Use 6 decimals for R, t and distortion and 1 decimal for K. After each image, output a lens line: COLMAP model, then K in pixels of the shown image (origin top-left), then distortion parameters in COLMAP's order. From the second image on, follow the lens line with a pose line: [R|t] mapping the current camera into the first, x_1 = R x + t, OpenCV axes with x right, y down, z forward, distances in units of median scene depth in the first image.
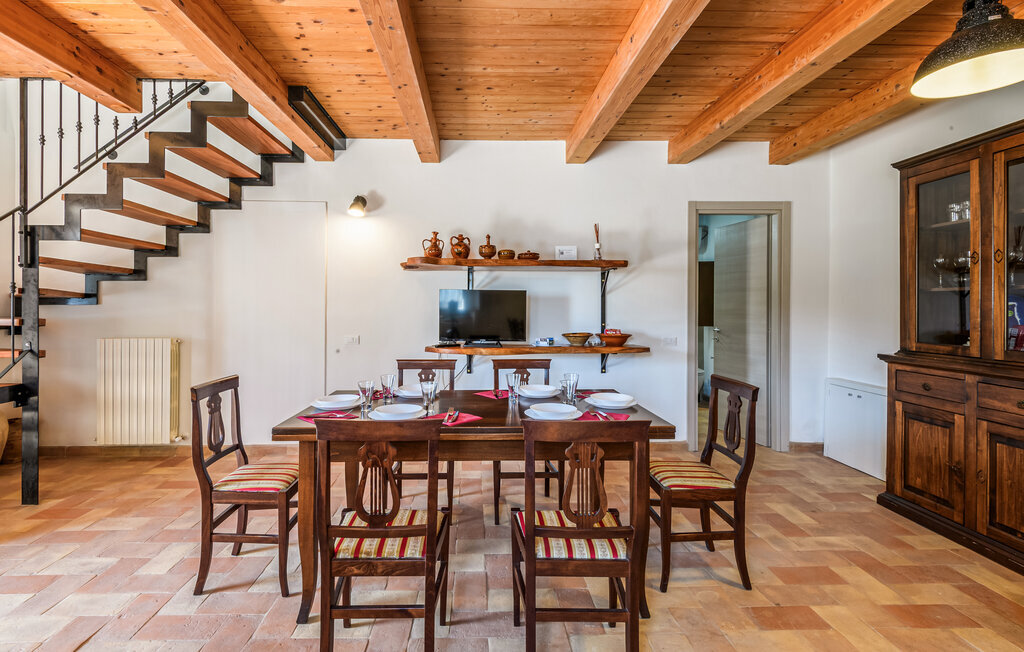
lens RADIAL K [[483.0, 0, 492.3], [0, 483.0, 306.7], [0, 0, 1]] dist [0.000228, -0.000319]
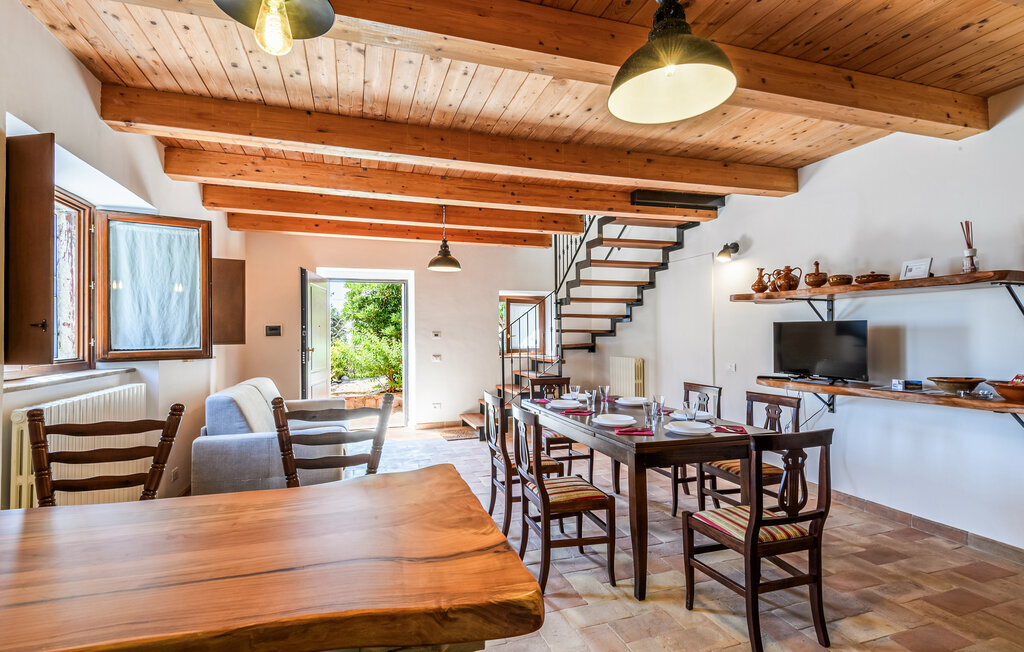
lens RADIAL K [[499.6, 0, 512.0], [0, 499.6, 326.0], [0, 0, 1]] dist [0.000514, -0.000095]
pose [[0.271761, -0.020149, -0.962154, 0.749463], [0.007022, 0.999796, -0.018954, -0.011685], [0.962339, -0.001605, 0.271847, 0.176003]]
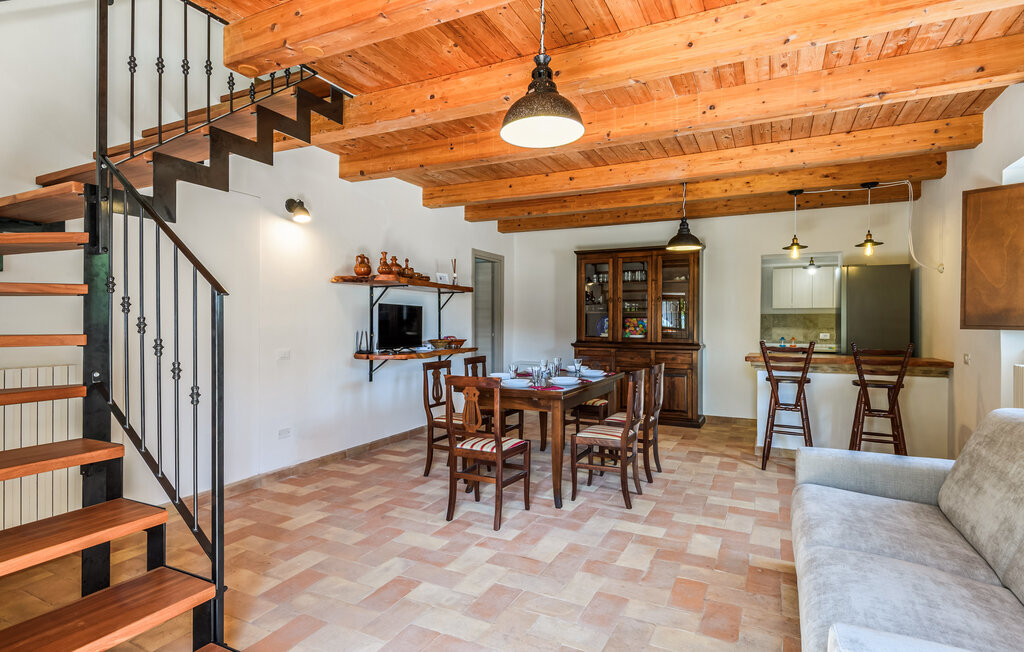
lens RADIAL K [[542.6, 0, 494.1], [0, 542.6, 326.2], [0, 0, 1]] dist [0.000649, 0.000068]
pose [[0.473015, -0.005407, 0.881038, -1.135881], [0.000310, 0.999982, 0.005970, 0.009415], [-0.881055, -0.002551, 0.473008, 0.171720]]
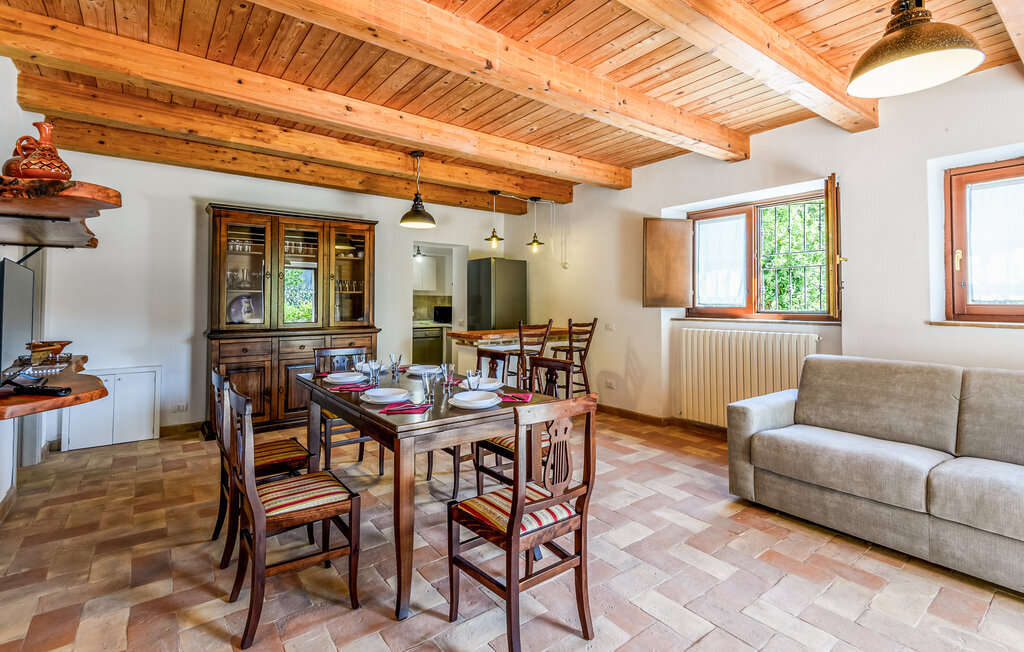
lens RADIAL K [[459.1, 0, 535.9], [0, 459.1, 293.1], [0, 0, 1]] dist [0.001038, -0.000031]
pose [[-0.616420, 0.014453, 0.787285, -0.708168], [0.004085, 0.999877, -0.015158, -0.000172], [-0.787407, -0.006128, -0.616403, 0.893423]]
